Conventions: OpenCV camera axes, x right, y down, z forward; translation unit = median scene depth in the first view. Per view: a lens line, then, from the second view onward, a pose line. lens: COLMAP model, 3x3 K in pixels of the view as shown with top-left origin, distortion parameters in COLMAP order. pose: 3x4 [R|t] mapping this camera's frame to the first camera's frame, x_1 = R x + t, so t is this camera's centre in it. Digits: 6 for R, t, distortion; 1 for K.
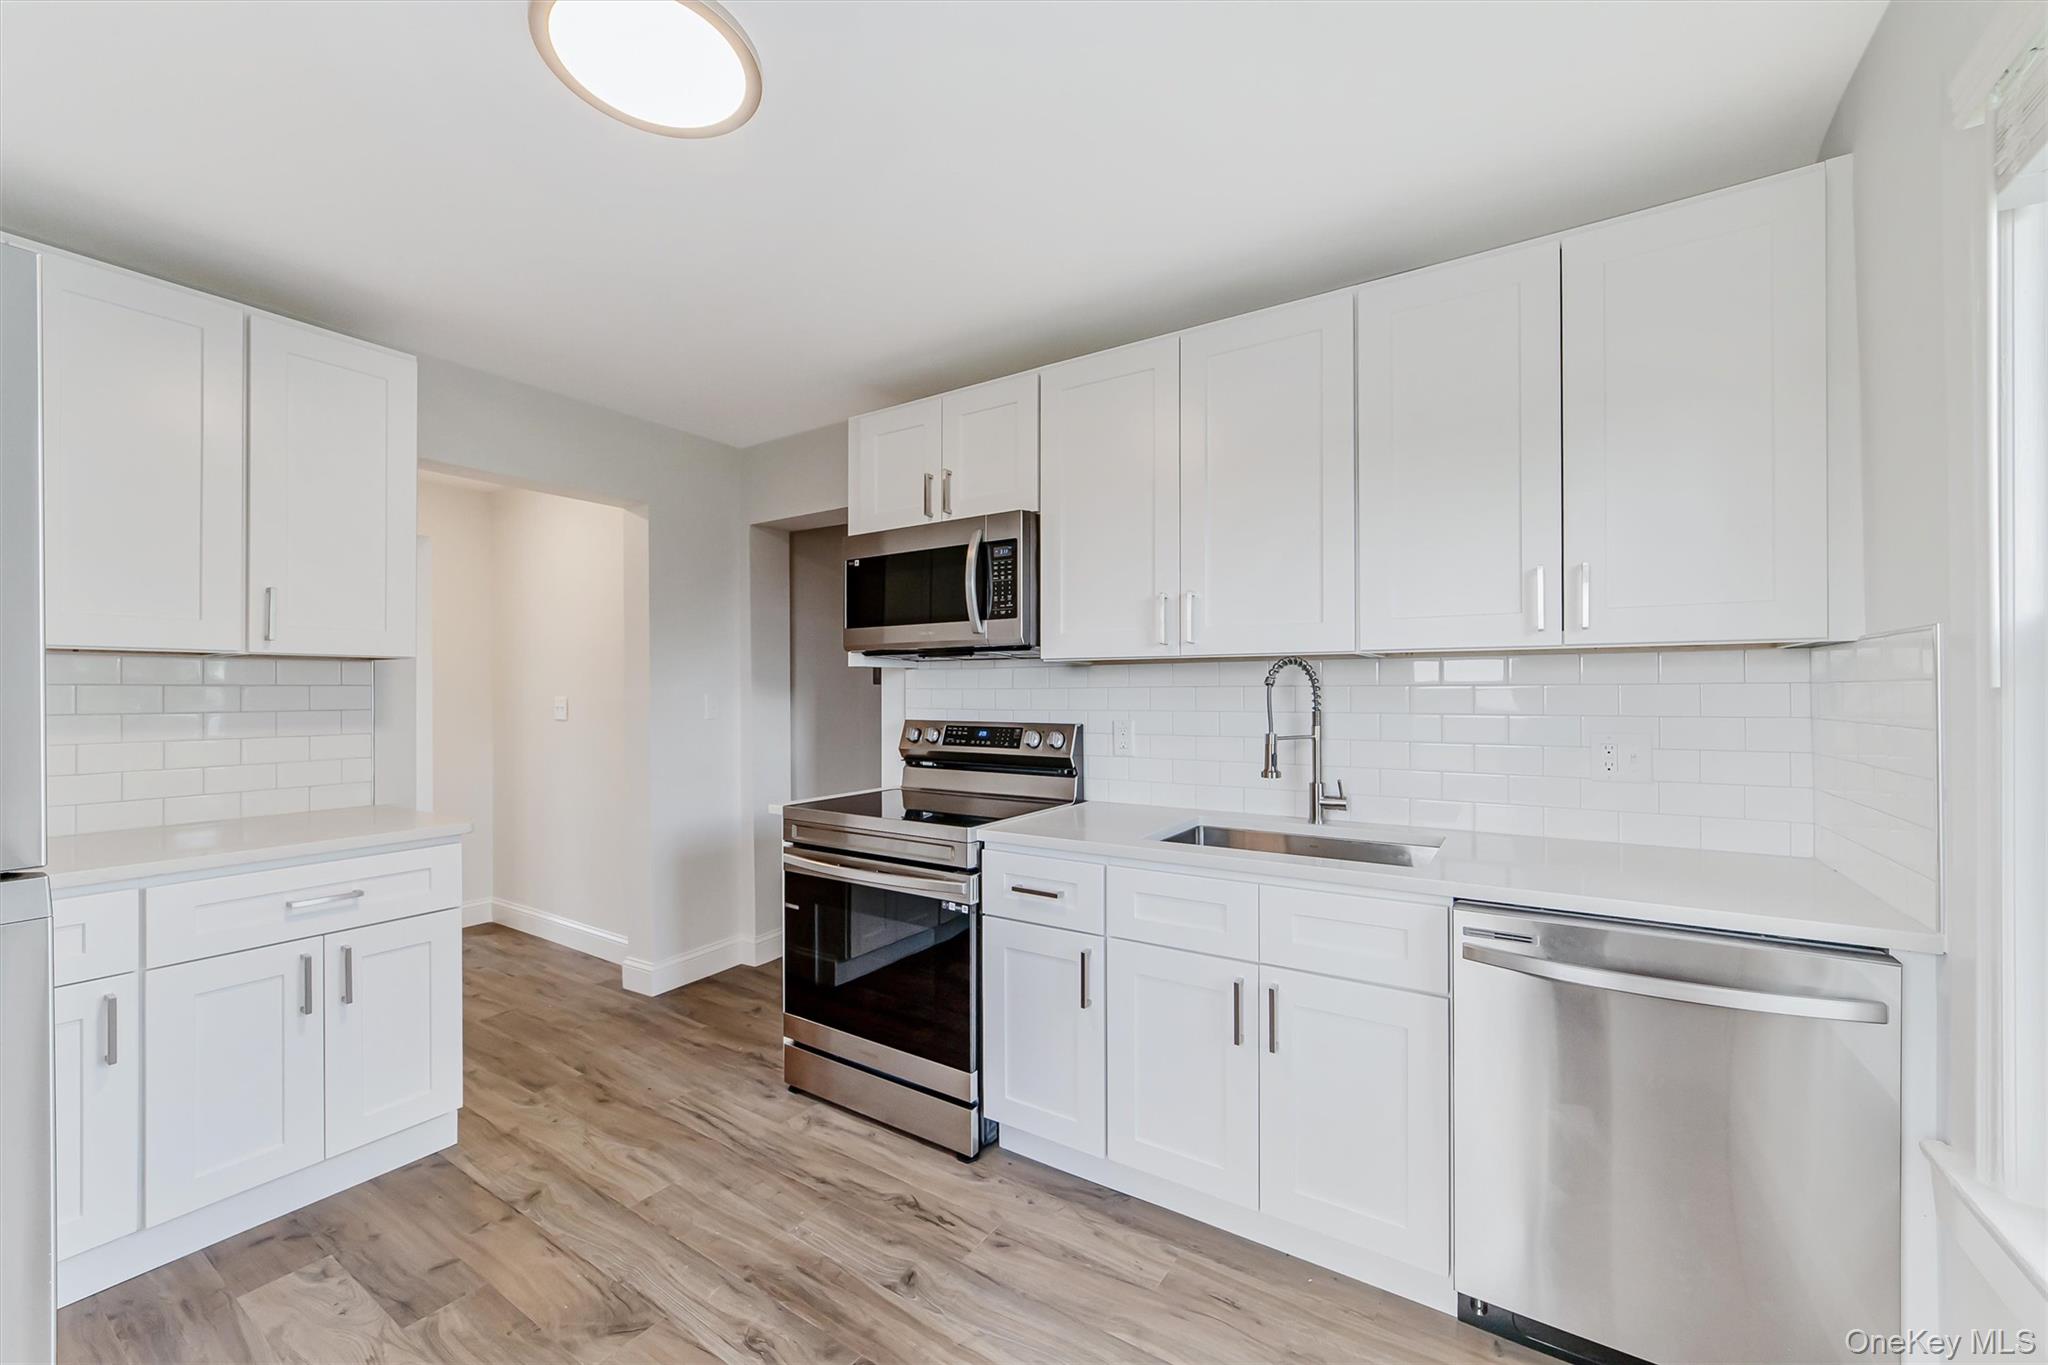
lens RADIAL K [[813.9, 0, 1048.2], [0, 813.9, 695.1], [0, 0, 1]] dist [-0.011393, 0.003809]
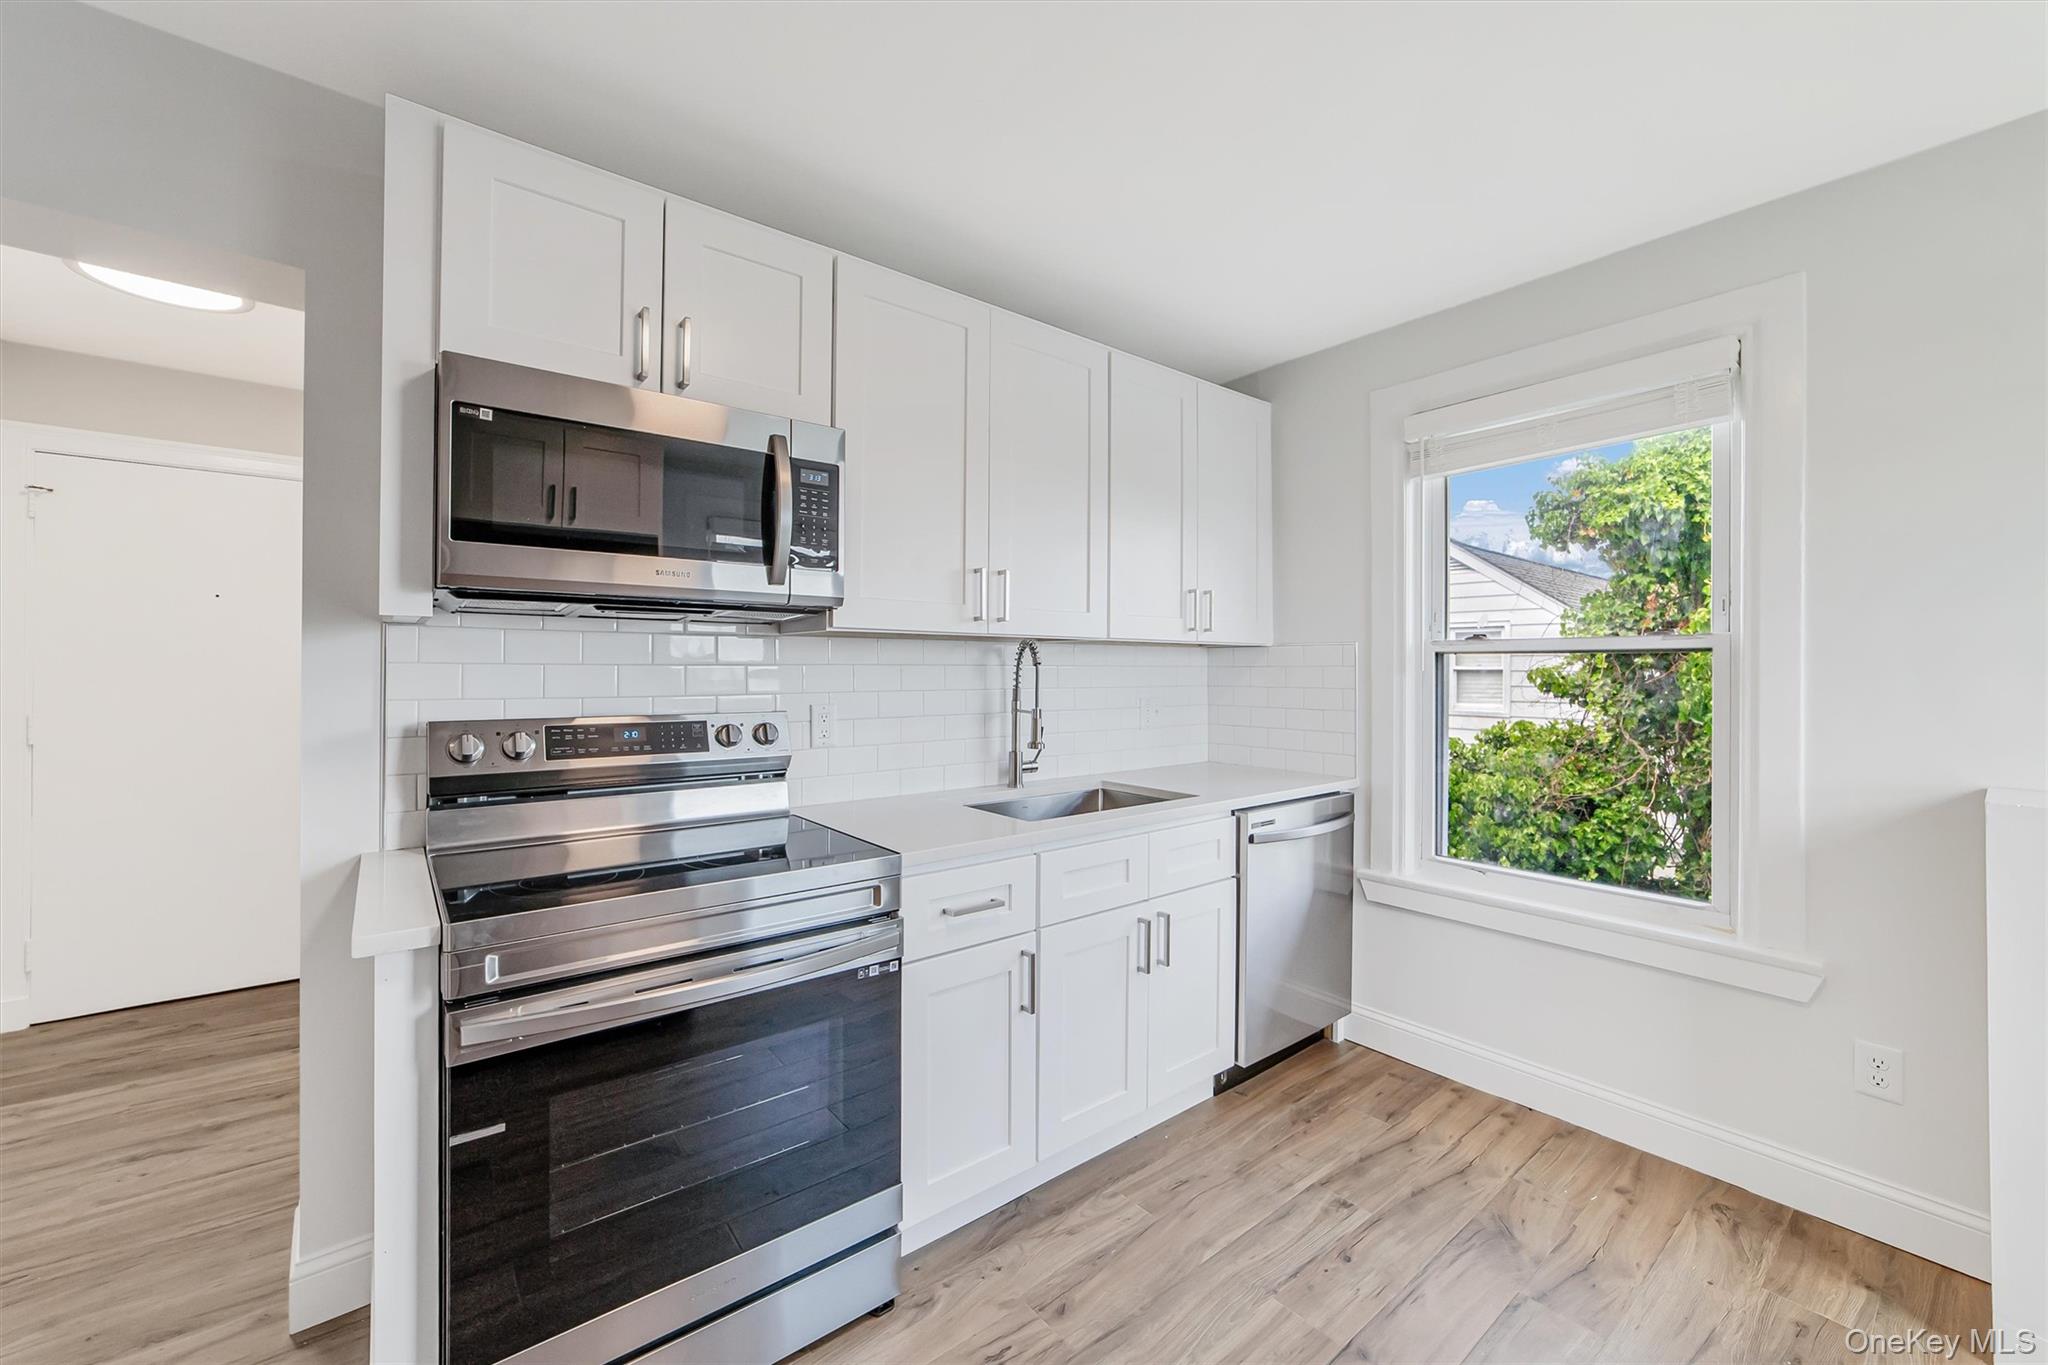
lens RADIAL K [[813.9, 0, 1014.2], [0, 813.9, 671.5], [0, 0, 1]] dist [-0.011393, 0.003809]
pose [[0.314857, -0.000997, 0.949138, -0.744316], [-0.002338, 0.999996, 0.001826, -0.004821], [-0.949136, -0.002794, 0.314854, 0.646997]]
